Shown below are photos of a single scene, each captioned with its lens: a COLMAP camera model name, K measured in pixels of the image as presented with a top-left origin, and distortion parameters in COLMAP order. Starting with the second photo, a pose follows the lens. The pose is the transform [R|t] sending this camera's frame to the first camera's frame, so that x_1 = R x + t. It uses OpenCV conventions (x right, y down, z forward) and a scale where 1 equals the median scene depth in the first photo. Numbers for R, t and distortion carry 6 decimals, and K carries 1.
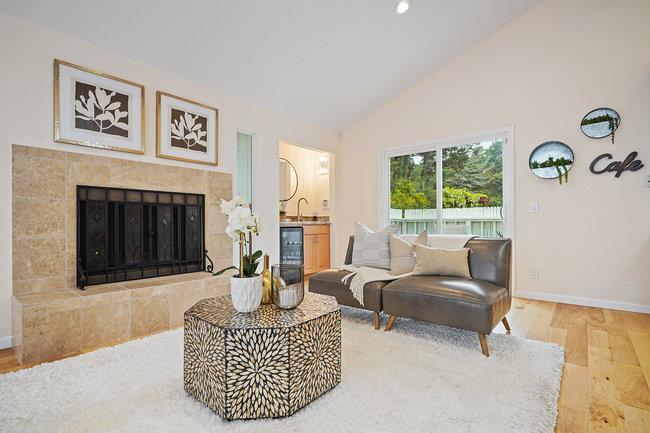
lens RADIAL K [[313.0, 0, 325.3], [0, 313.0, 219.5], [0, 0, 1]] dist [-0.003115, 0.000022]
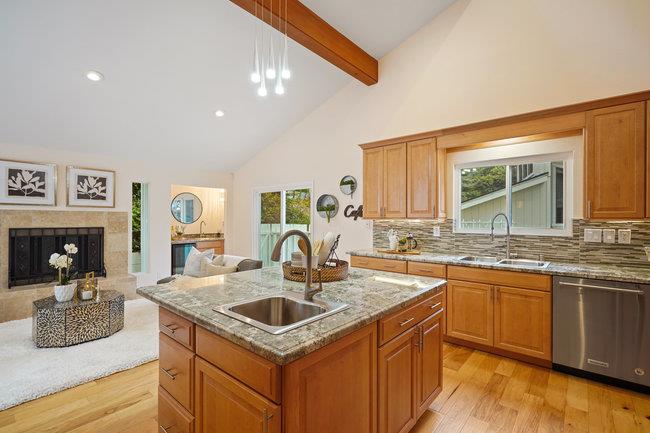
lens RADIAL K [[301.7, 0, 324.6], [0, 301.7, 216.7], [0, 0, 1]] dist [-0.001038, 0.000572]
pose [[0.999820, 0.006787, -0.017703, 0.829600], [-0.006786, 0.999977, 0.000124, -0.156389], [0.017703, -0.000004, 0.999843, -0.542551]]
